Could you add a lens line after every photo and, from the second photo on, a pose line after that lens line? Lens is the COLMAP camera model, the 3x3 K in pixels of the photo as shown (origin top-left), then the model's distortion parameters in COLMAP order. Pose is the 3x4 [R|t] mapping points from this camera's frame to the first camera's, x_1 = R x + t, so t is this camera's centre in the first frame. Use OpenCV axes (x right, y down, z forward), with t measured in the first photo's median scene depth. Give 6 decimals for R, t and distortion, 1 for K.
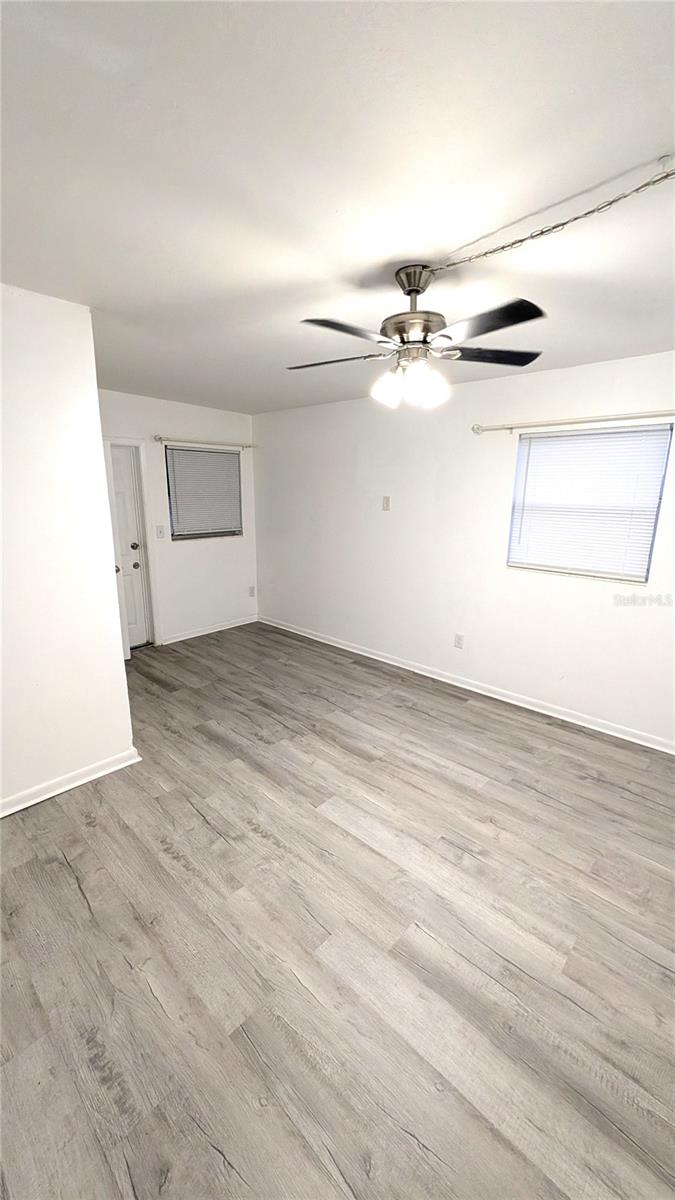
lens RADIAL K [[465.5, 0, 333.8], [0, 465.5, 602.8], [0, 0, 1]] dist [0.002520, 0.000092]
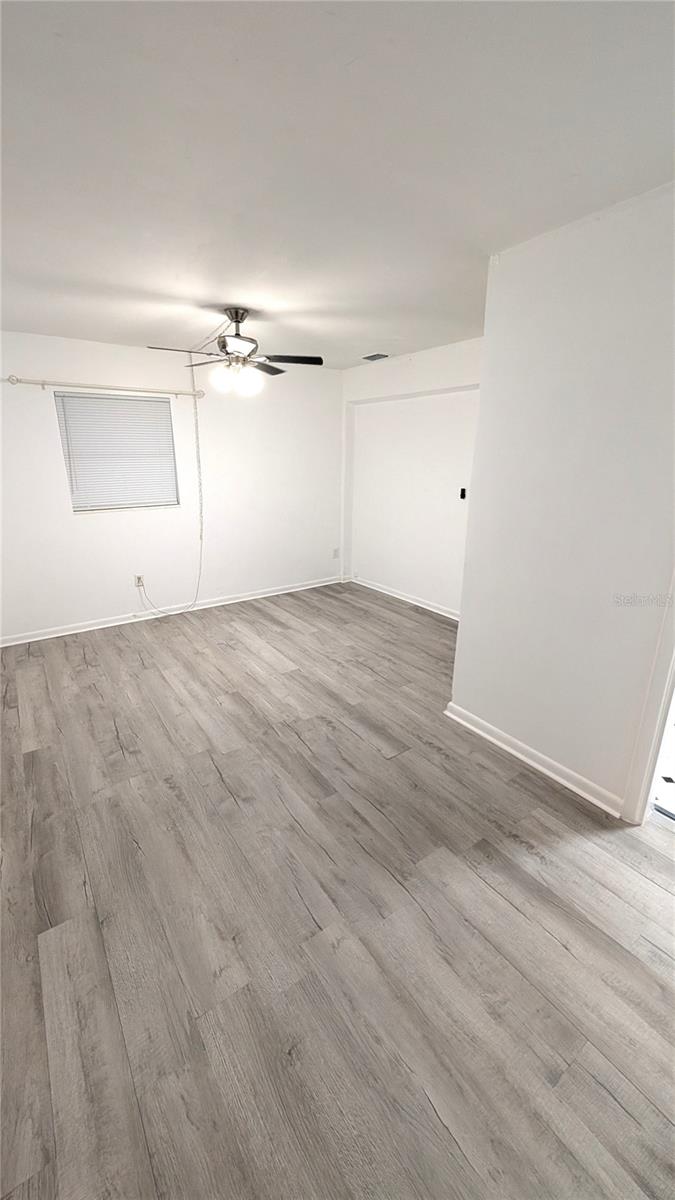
lens RADIAL K [[465.5, 0, 340.3], [0, 465.5, 597.3], [0, 0, 1]] dist [0.002520, 0.000092]
pose [[-0.981149, -0.072758, 0.179033, -0.344909], [0.029534, 0.859083, 0.510984, -0.414911], [-0.190982, 0.506639, -0.840739, 1.745924]]
